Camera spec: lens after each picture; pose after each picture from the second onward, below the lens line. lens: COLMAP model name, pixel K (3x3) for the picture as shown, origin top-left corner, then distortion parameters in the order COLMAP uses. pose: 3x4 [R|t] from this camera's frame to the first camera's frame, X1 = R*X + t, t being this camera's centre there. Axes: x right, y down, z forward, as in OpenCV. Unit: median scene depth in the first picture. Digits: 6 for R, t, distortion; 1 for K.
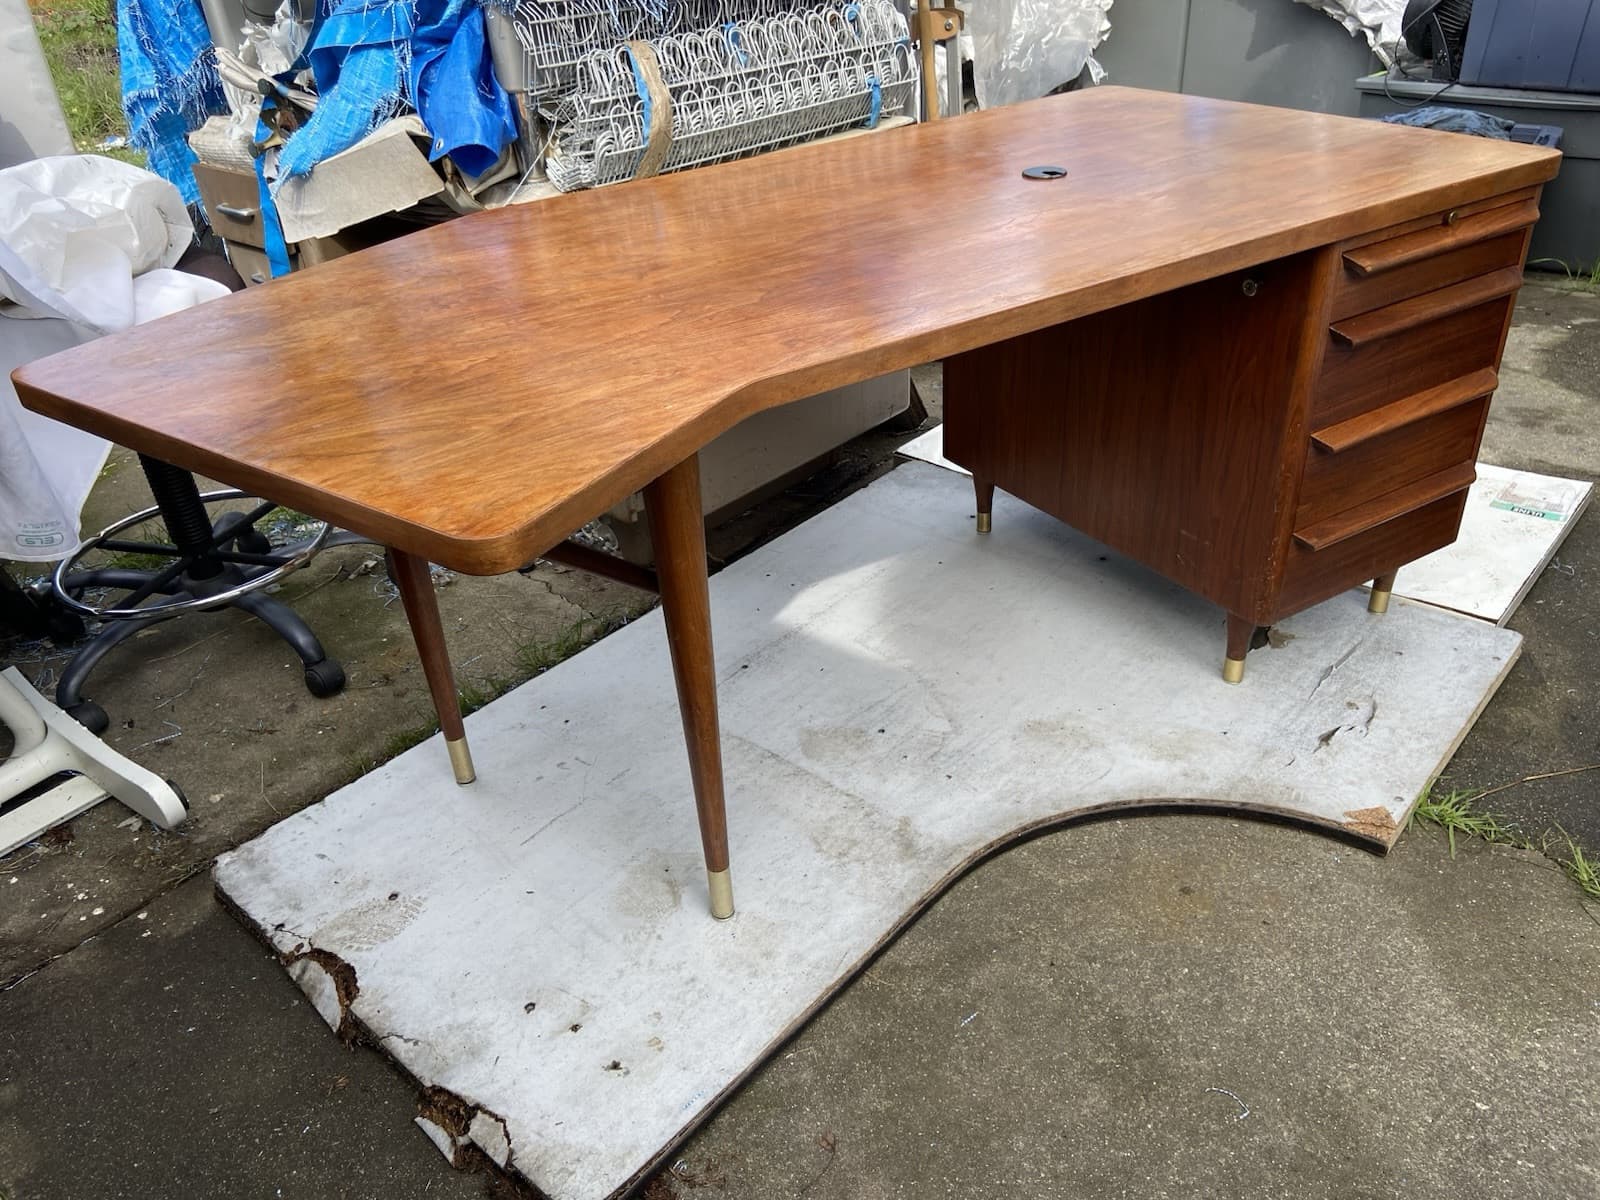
lens RADIAL K [[1205.4, 0, 793.2], [0, 1205.4, 592.3], [0, 0, 1]] dist [0.120953, -0.152682]
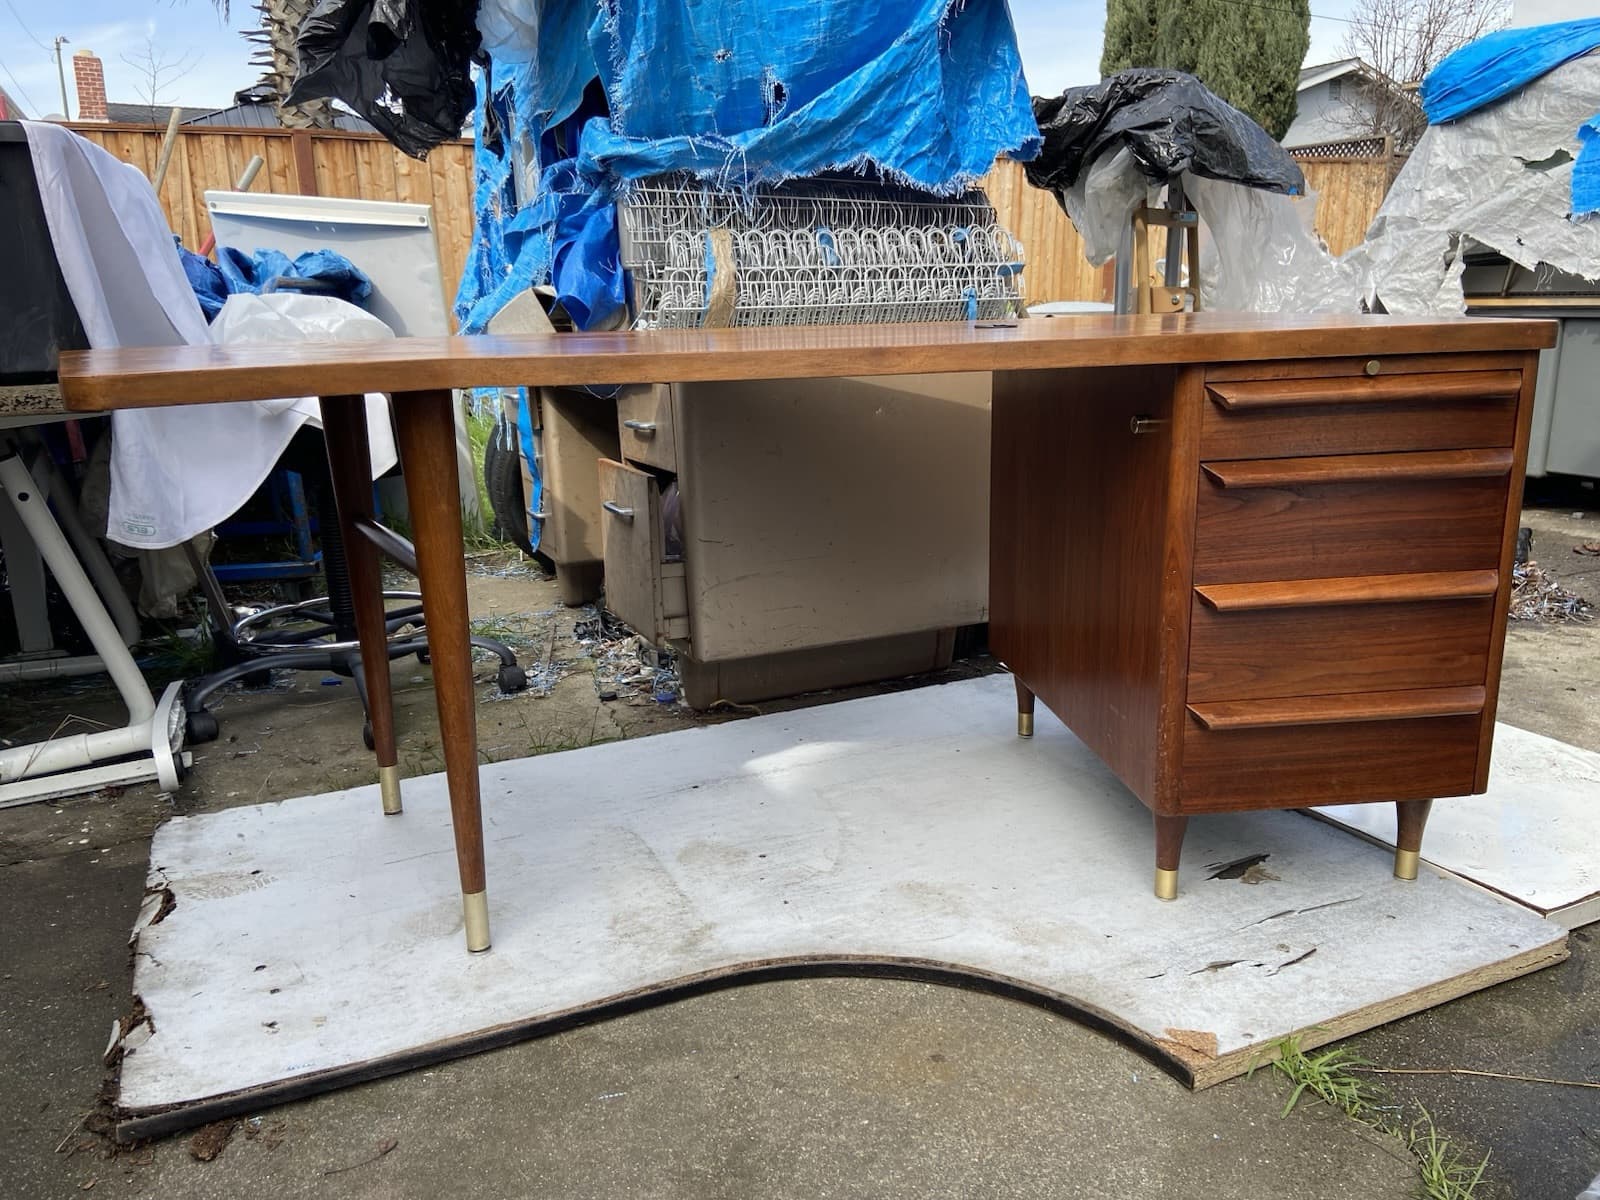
lens RADIAL K [[1205.4, 0, 795.4], [0, 1205.4, 602.5], [0, 0, 1]] dist [0.120953, -0.152682]
pose [[0.914321, 0.136483, -0.381300, 0.478008], [-0.233753, 0.946693, -0.221656, 0.144086], [0.330722, 0.291795, 0.897485, 0.096841]]
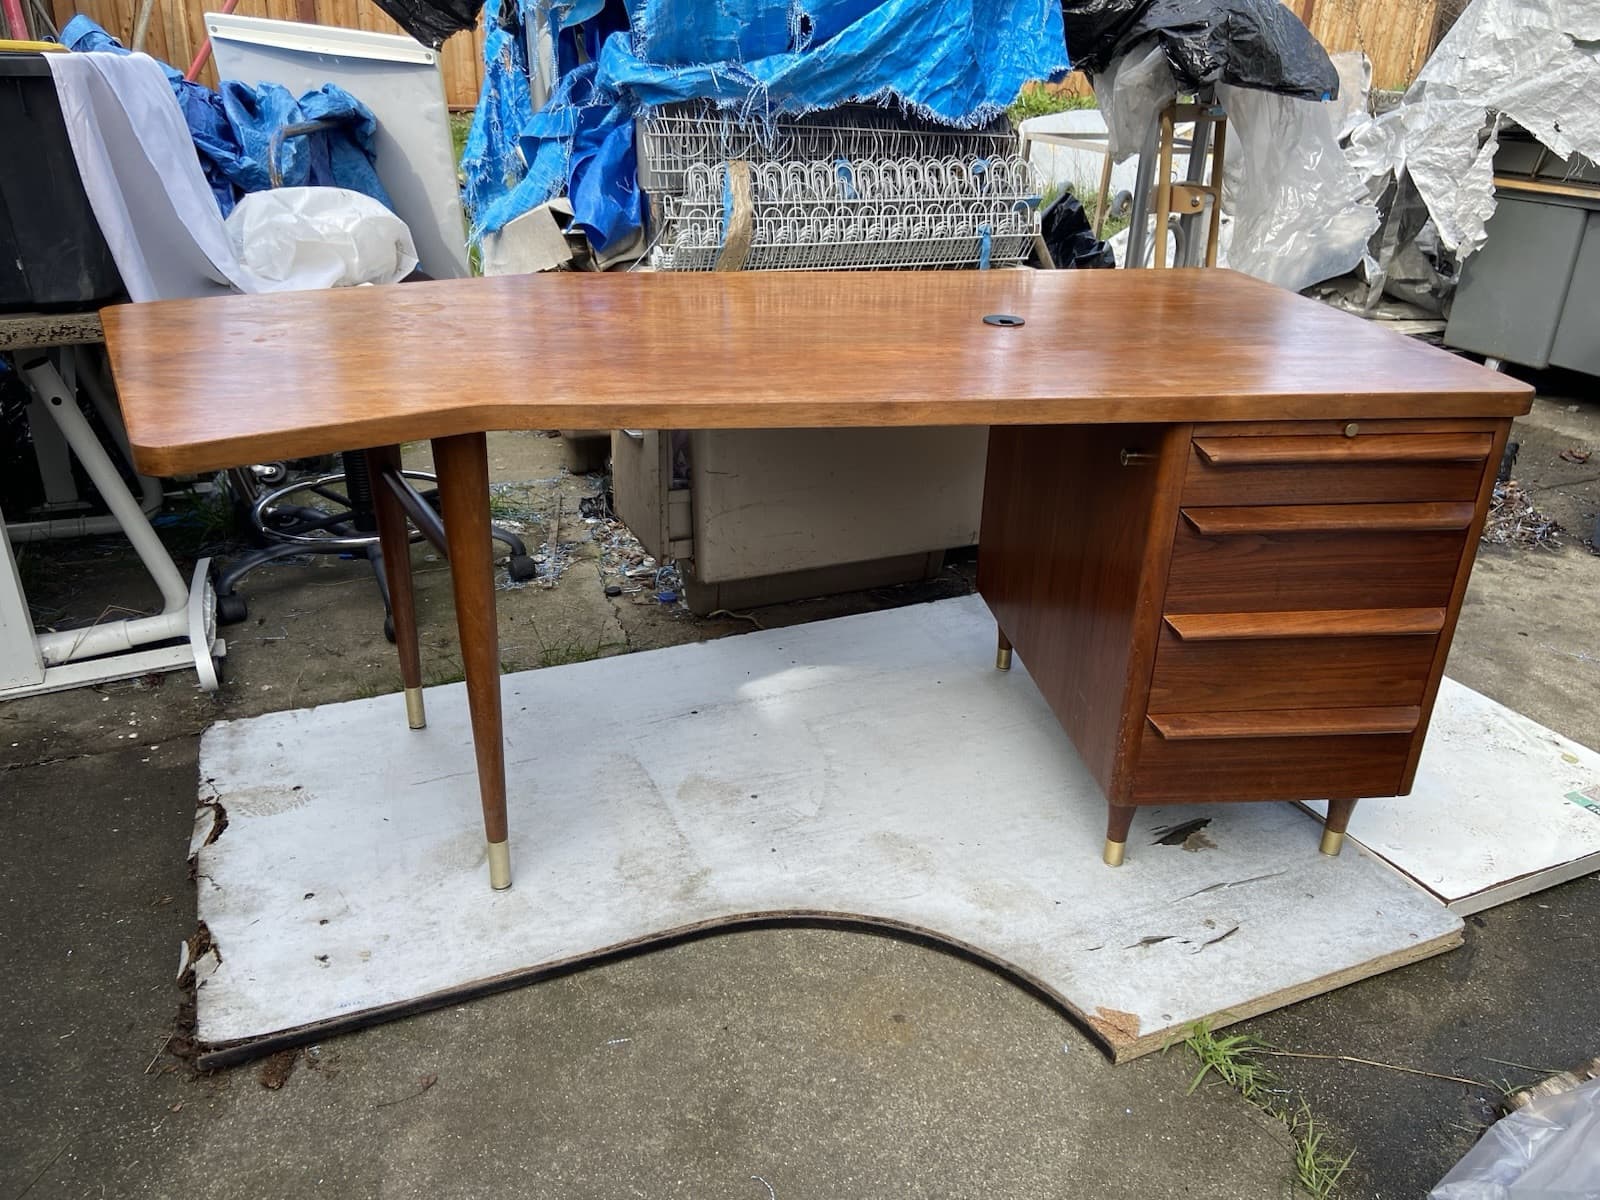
lens RADIAL K [[1205.4, 0, 787.1], [0, 1205.4, 588.8], [0, 0, 1]] dist [0.120953, -0.152682]
pose [[0.904596, 0.246030, -0.348101, 0.464452], [-0.281885, 0.957839, -0.055544, -0.009645], [0.319760, 0.148370, 0.935810, -0.010345]]
